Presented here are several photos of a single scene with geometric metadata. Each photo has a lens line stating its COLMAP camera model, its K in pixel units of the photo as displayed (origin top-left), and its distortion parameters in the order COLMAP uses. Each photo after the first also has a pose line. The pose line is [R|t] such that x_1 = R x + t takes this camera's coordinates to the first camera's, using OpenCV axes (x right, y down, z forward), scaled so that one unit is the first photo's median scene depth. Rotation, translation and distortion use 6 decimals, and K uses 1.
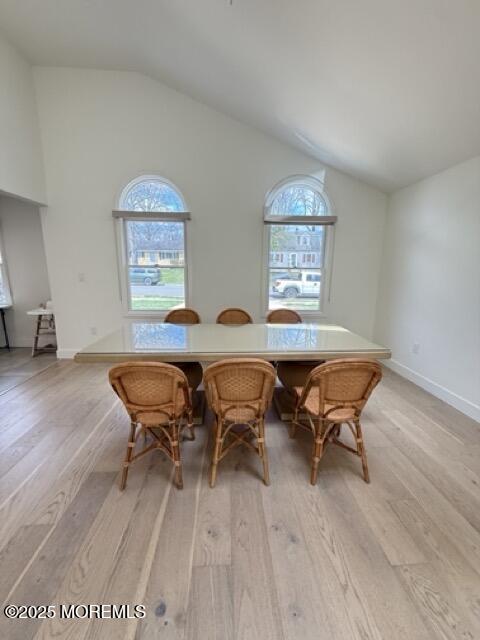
lens RADIAL K [[257.0, 0, 241.3], [0, 257.0, 319.4], [0, 0, 1]] dist [-0.001164, 0.000304]
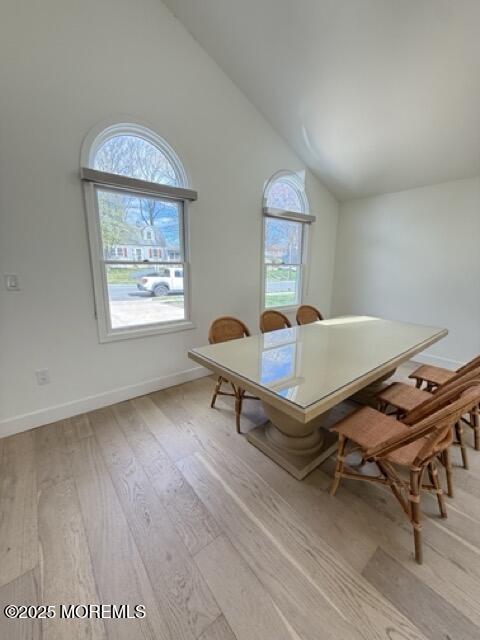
lens RADIAL K [[257.0, 0, 239.4], [0, 257.0, 319.9], [0, 0, 1]] dist [-0.001164, 0.000304]
pose [[0.819137, -0.121077, 0.560674, -0.111091], [0.110766, 0.992459, 0.052494, -0.012428], [-0.562802, 0.019104, 0.826371, 0.059780]]
